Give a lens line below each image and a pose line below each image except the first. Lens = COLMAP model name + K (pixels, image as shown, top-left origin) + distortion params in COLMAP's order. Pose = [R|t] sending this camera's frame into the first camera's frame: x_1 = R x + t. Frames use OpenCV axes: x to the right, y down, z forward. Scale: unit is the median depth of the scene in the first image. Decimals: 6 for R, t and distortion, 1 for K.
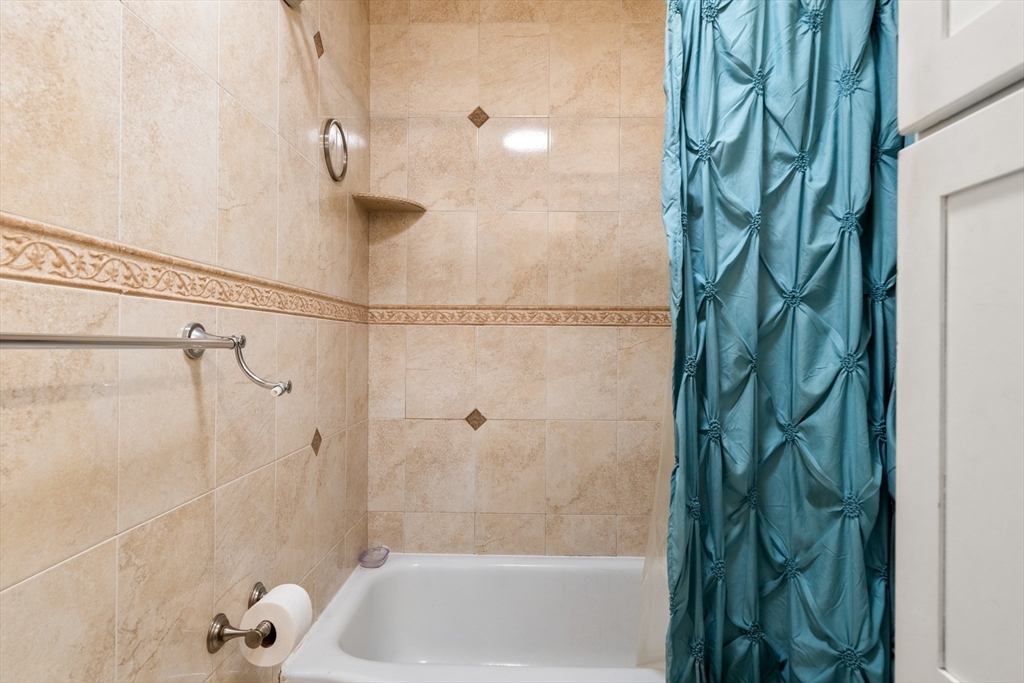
lens RADIAL K [[558.9, 0, 511.3], [0, 558.9, 339.5], [0, 0, 1]] dist [0.003439, -0.000629]
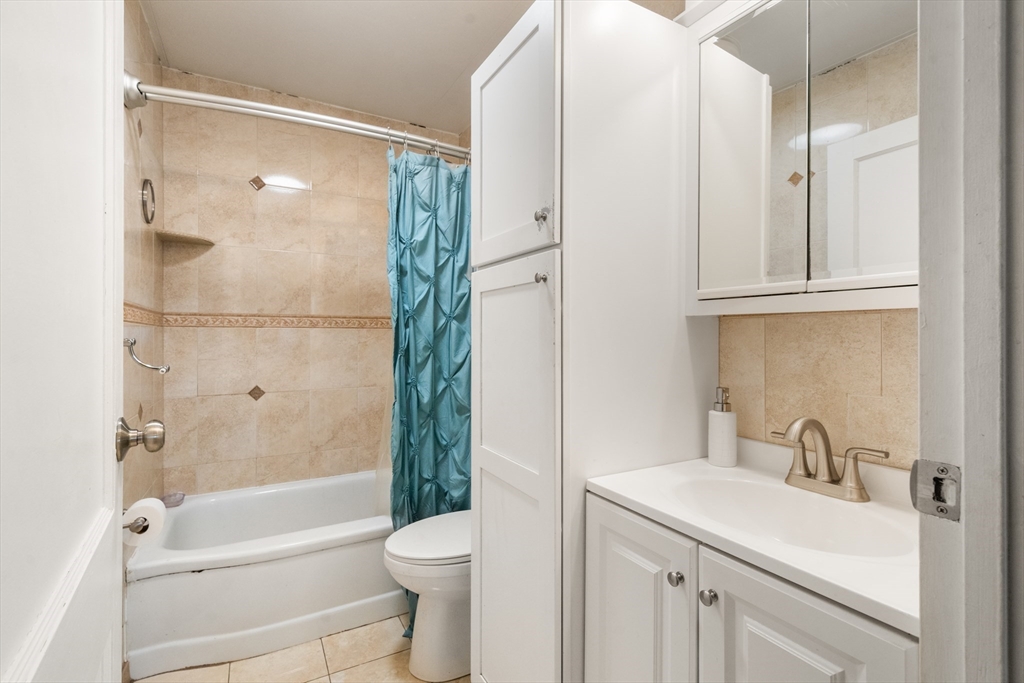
lens RADIAL K [[452.4, 0, 509.9], [0, 452.4, 336.2], [0, 0, 1]] dist [-0.001377, 0.000157]
pose [[0.857418, -0.006815, 0.514575, -0.107187], [0.004386, 0.999973, 0.005936, -0.007911], [-0.514602, -0.002833, 0.857425, -0.348765]]
